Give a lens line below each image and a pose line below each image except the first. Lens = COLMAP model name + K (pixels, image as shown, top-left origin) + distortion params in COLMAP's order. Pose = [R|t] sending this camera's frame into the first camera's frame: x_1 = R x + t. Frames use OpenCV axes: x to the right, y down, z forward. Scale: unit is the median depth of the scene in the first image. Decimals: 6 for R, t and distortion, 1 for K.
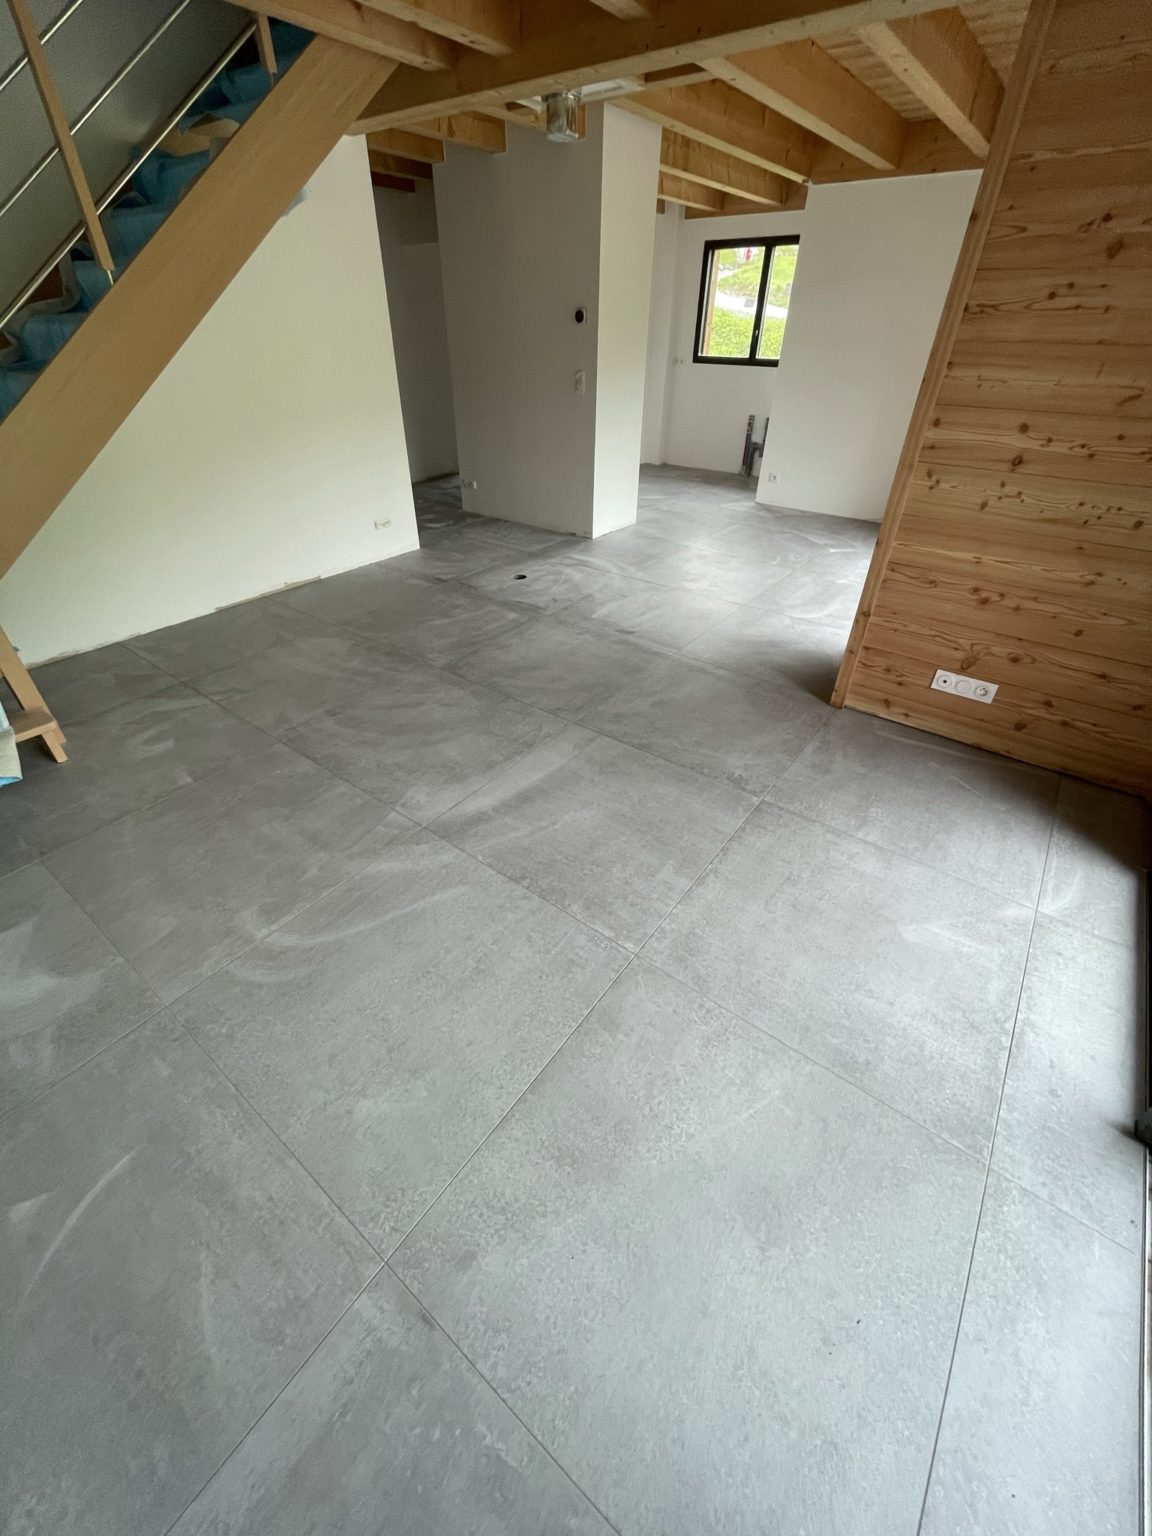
lens RADIAL K [[620.0, 0, 579.2], [0, 620.0, 763.2], [0, 0, 1]] dist [0.012270, 0.000460]
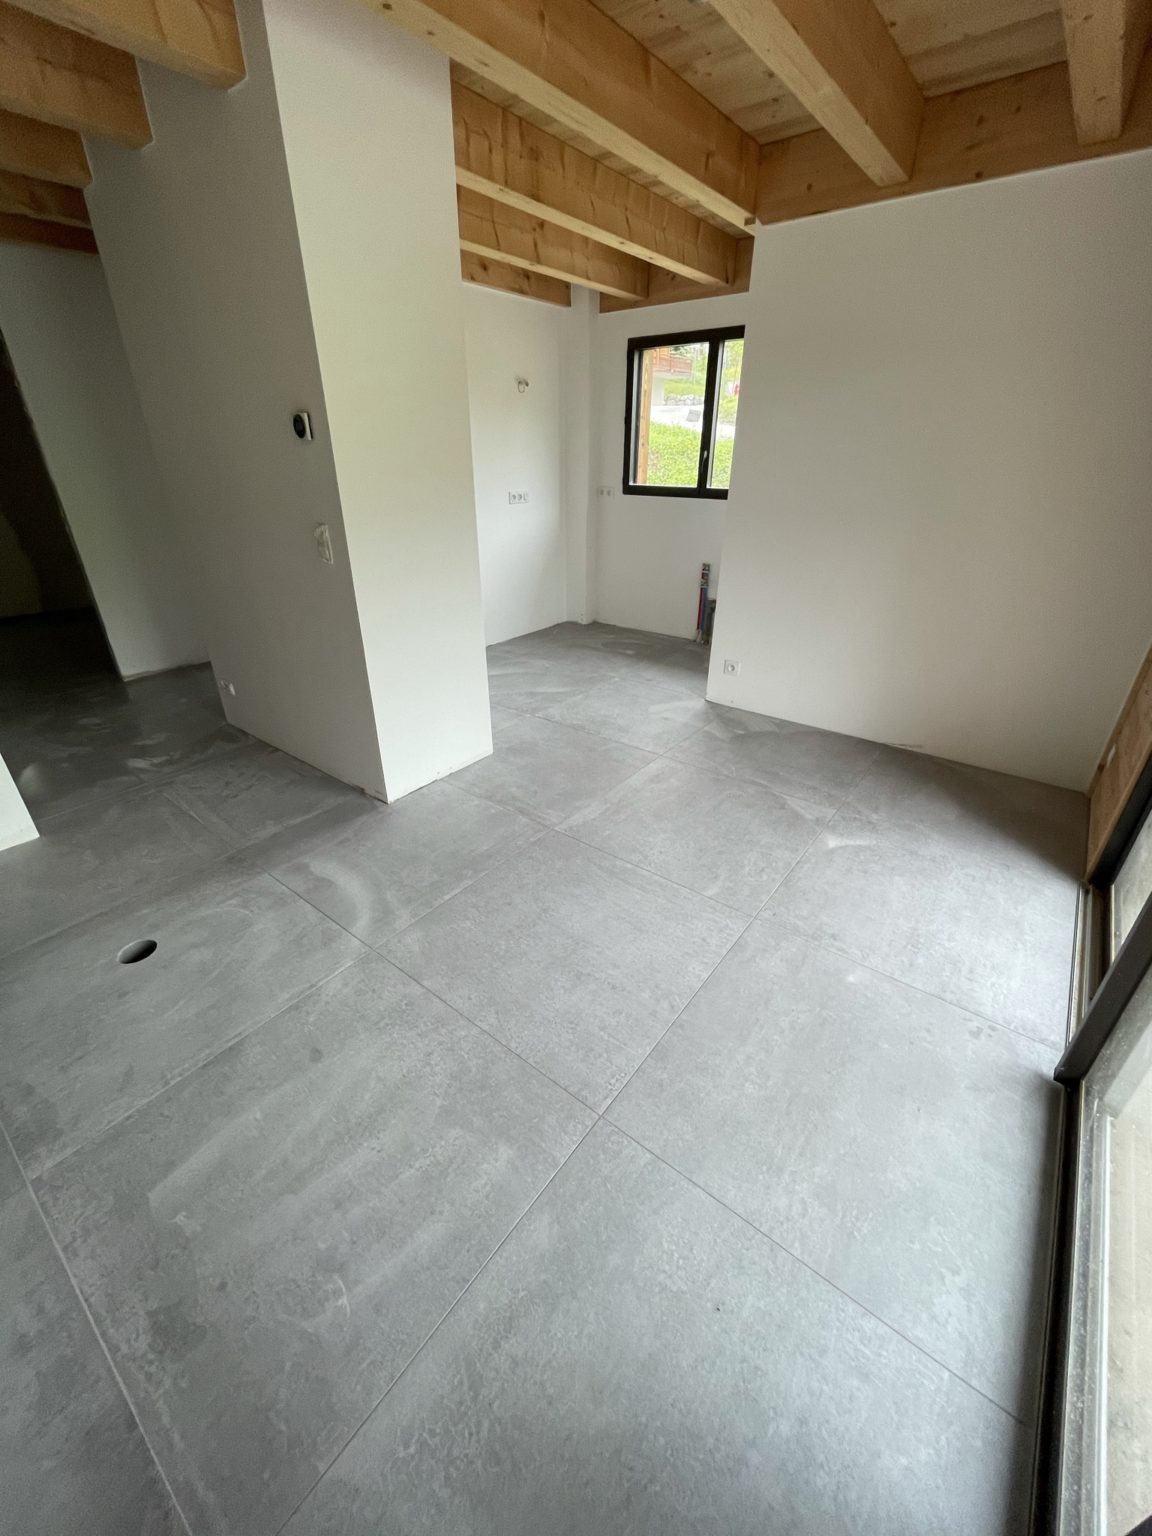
lens RADIAL K [[620.0, 0, 577.6], [0, 620.0, 768.1], [0, 0, 1]] dist [0.012270, 0.000460]
pose [[0.999805, -0.002796, -0.019565, 0.191388], [0.000000, 0.989944, -0.141456, -0.303432], [0.019764, 0.141429, 0.989751, 0.443948]]
